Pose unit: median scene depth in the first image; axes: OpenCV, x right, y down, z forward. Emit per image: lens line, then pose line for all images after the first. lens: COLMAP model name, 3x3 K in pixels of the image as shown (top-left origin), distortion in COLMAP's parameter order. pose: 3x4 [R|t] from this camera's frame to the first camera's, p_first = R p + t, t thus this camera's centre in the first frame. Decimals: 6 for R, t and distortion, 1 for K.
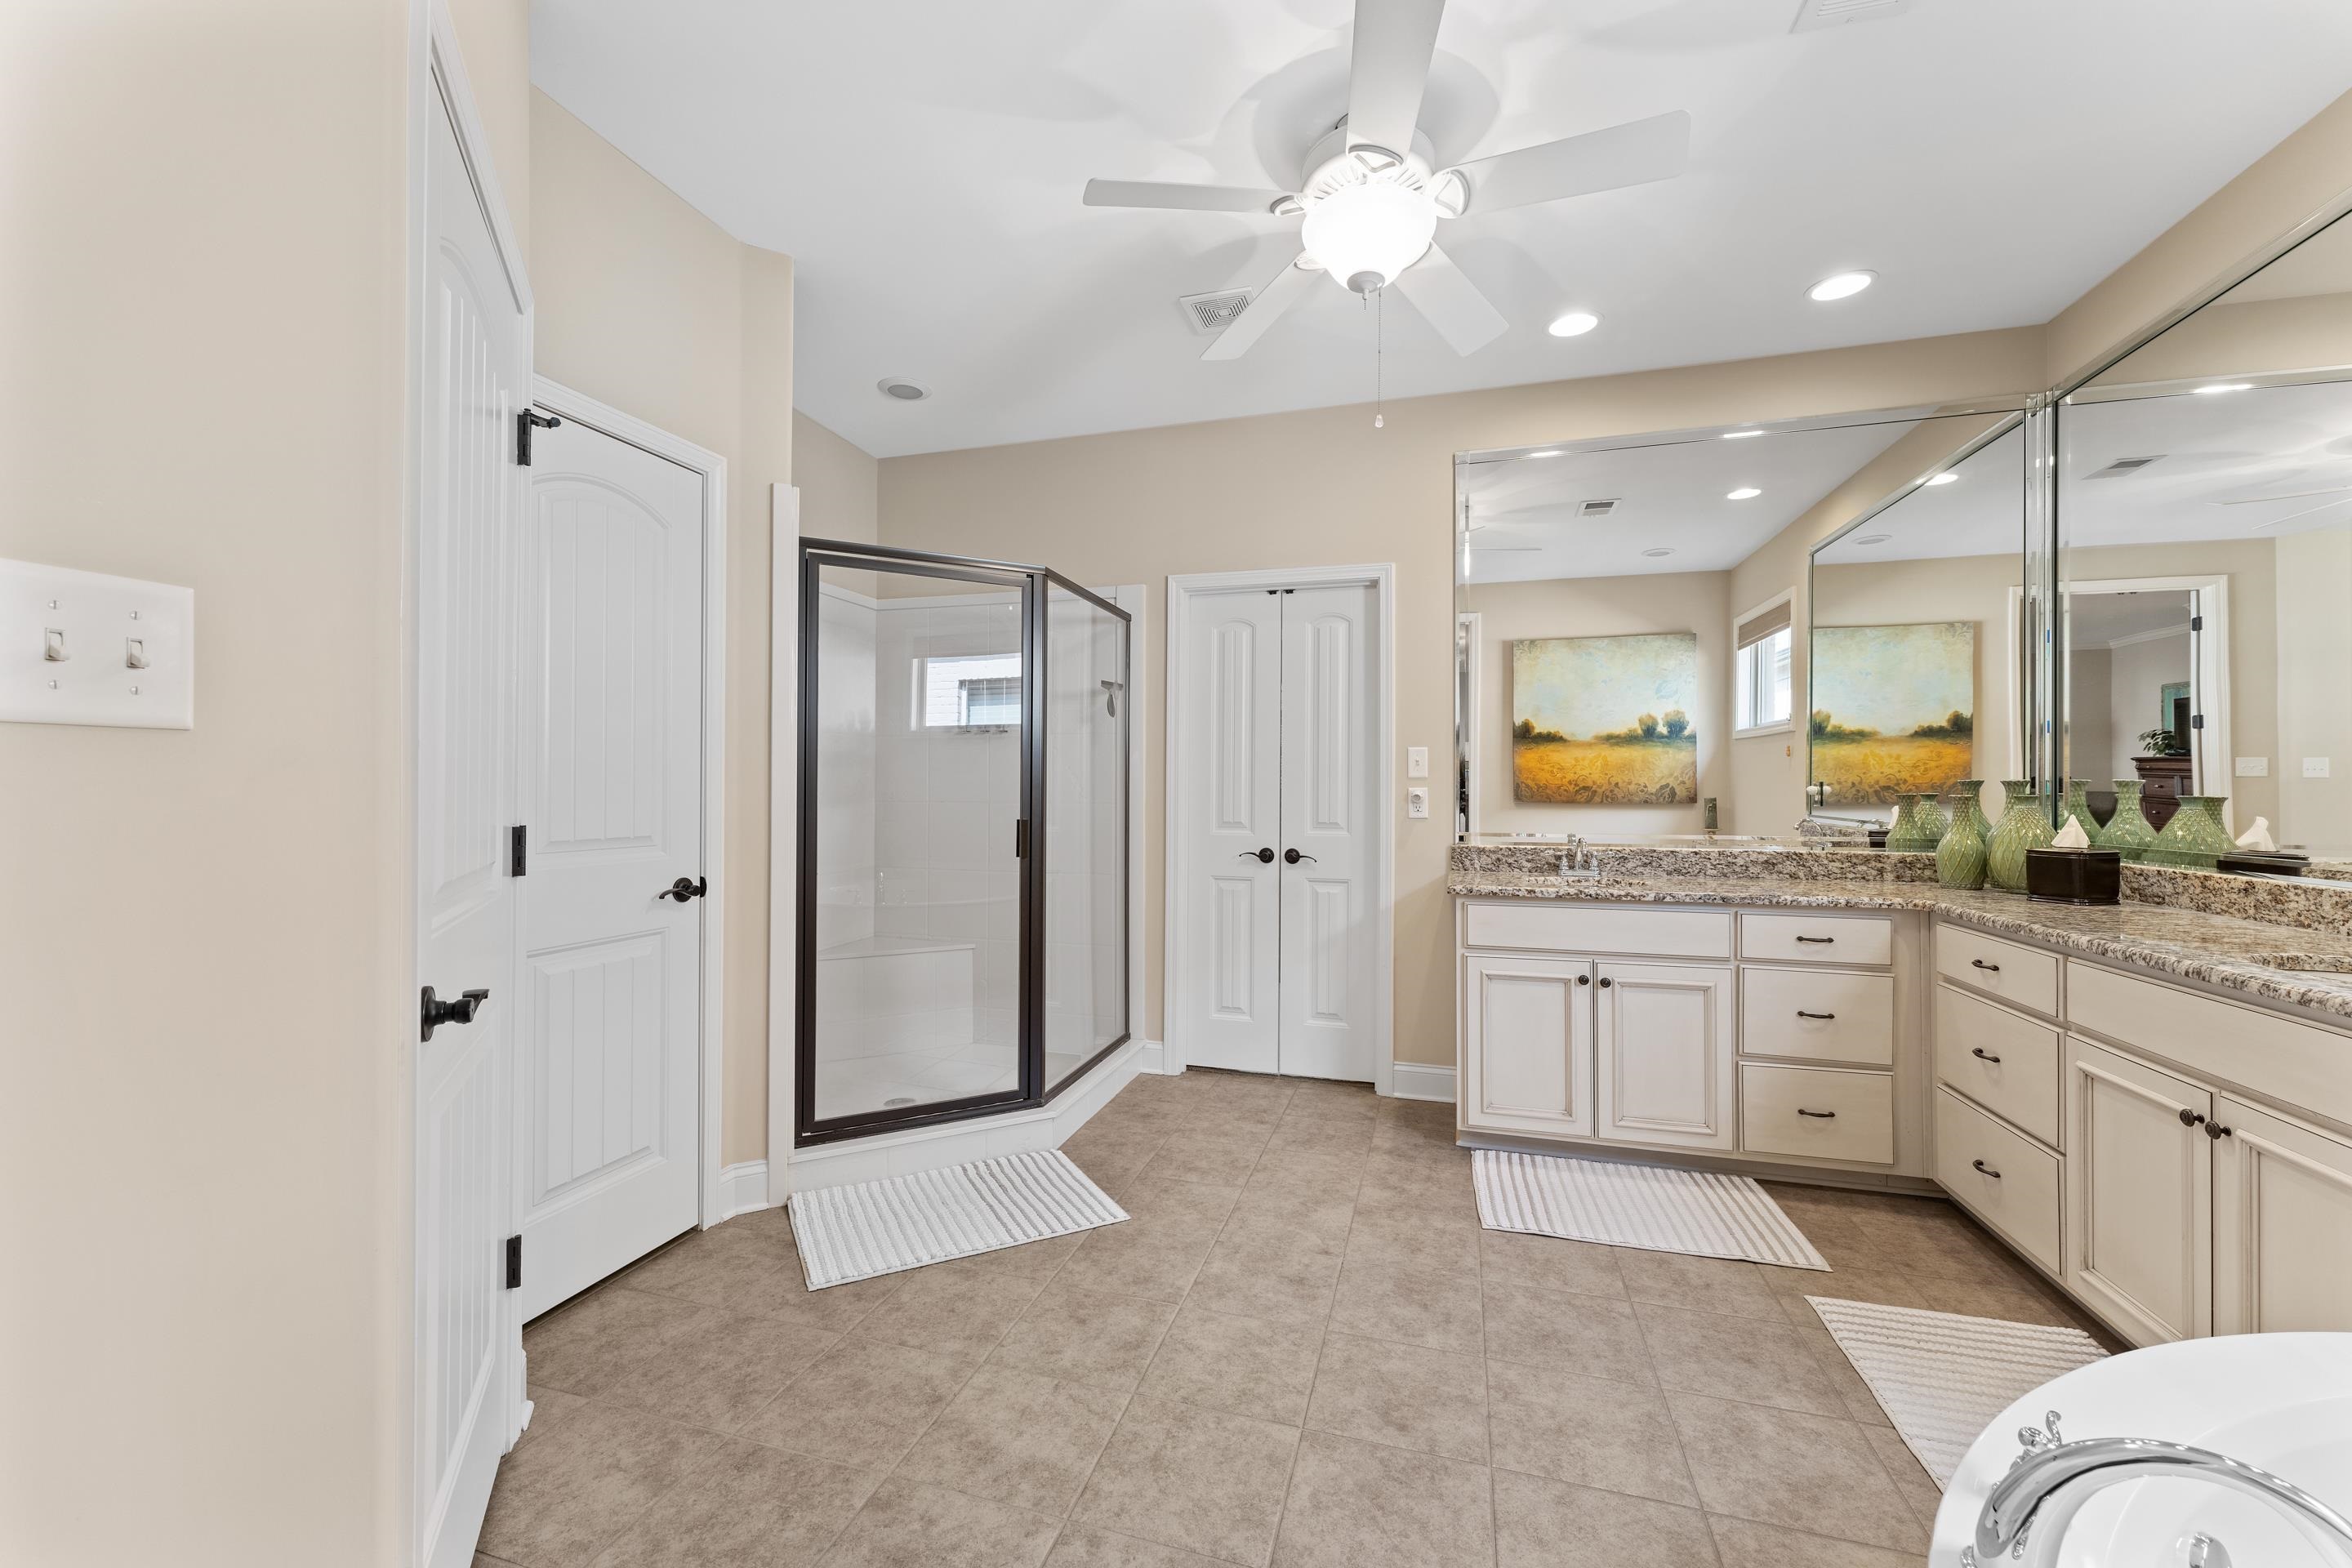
lens RADIAL K [[940.7, 0, 1174.7], [0, 940.7, 787.7], [0, 0, 1]] dist [0.001796, -0.000235]
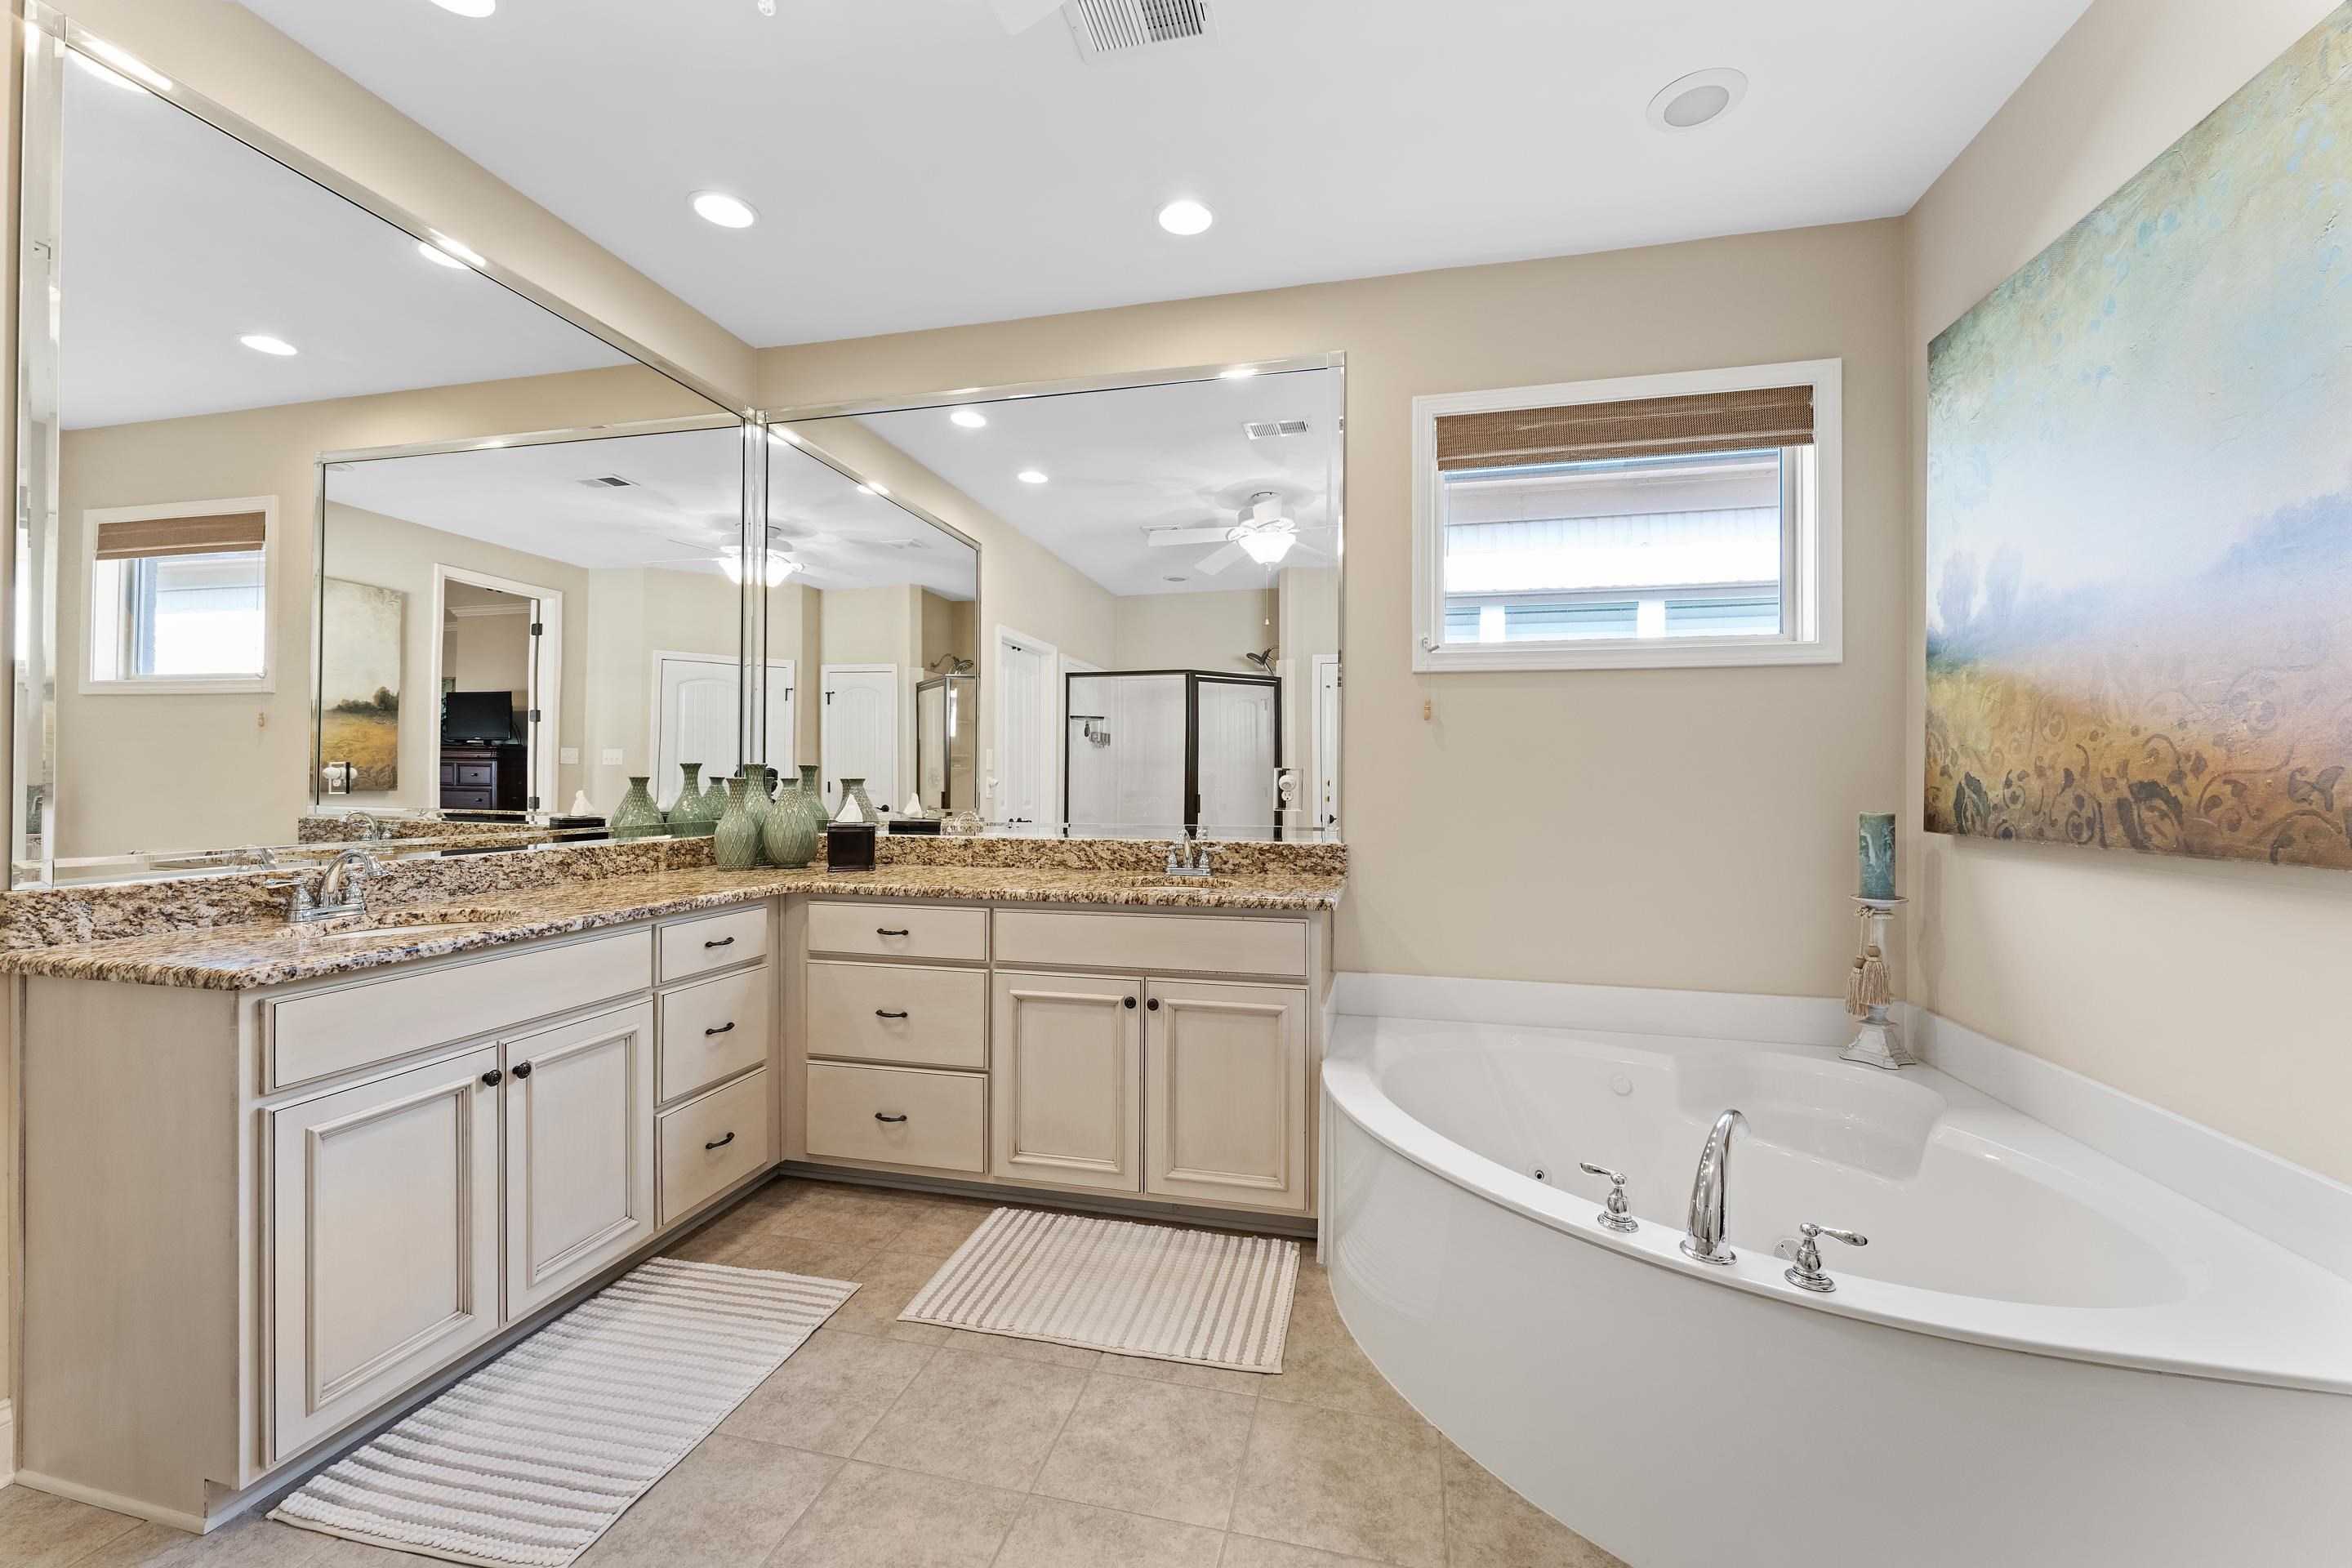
lens RADIAL K [[936.1, 0, 1173.2], [0, 936.1, 780.2], [0, 0, 1]] dist [-0.010723, 0.000053]
pose [[-0.056533, -0.000266, 0.998401, -0.200170], [-0.004240, 0.999991, 0.000026, 0.009113], [-0.998392, -0.004231, -0.056534, 0.611281]]
